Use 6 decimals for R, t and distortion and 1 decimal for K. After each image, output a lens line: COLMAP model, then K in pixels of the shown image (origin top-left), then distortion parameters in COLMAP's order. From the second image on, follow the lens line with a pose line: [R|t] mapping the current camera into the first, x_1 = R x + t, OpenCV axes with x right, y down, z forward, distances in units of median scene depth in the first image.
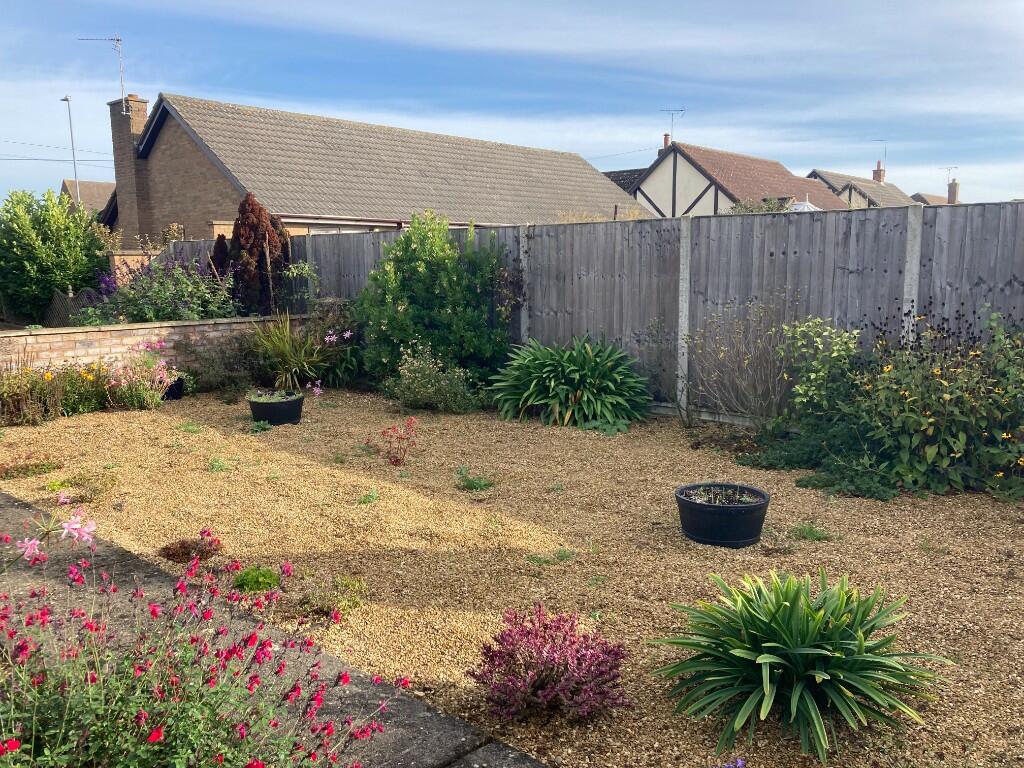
lens RADIAL K [[818.3, 0, 506.0], [0, 818.3, 386.7], [0, 0, 1]] dist [0.165328, -0.463329]
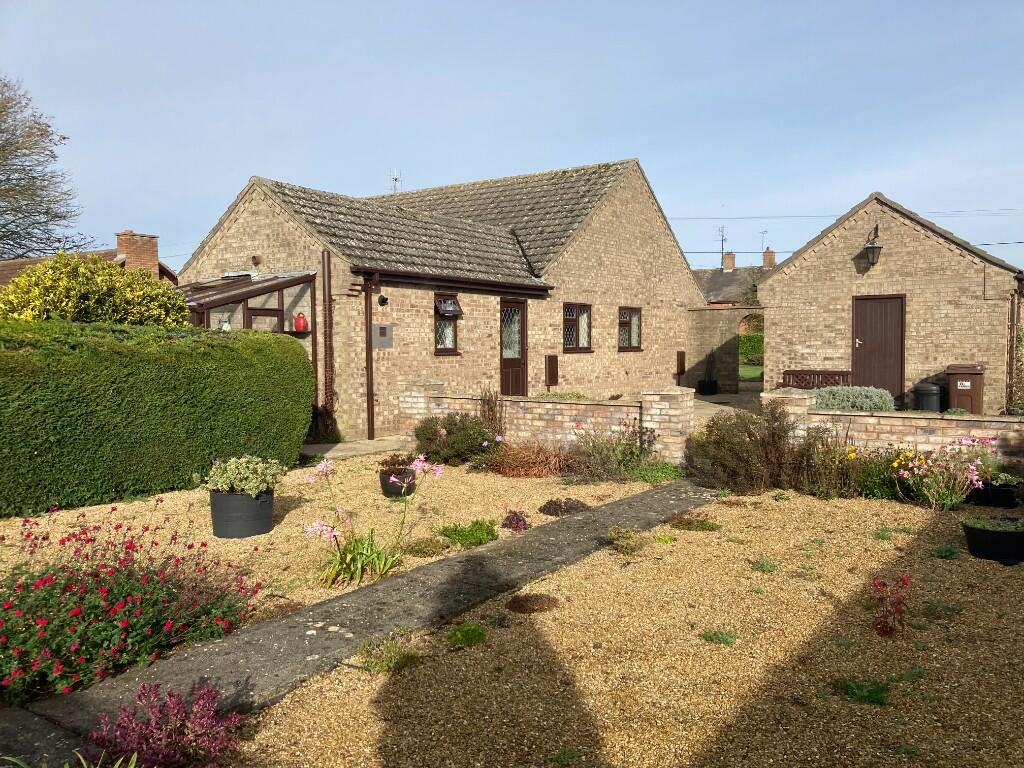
lens RADIAL K [[818.3, 0, 506.0], [0, 818.3, 386.7], [0, 0, 1]] dist [0.165328, -0.463329]
pose [[0.127663, 0.053676, -0.990364, 0.381346], [-0.137366, 0.989868, 0.035942, -0.071171], [0.982259, 0.131453, 0.133743, 0.395421]]
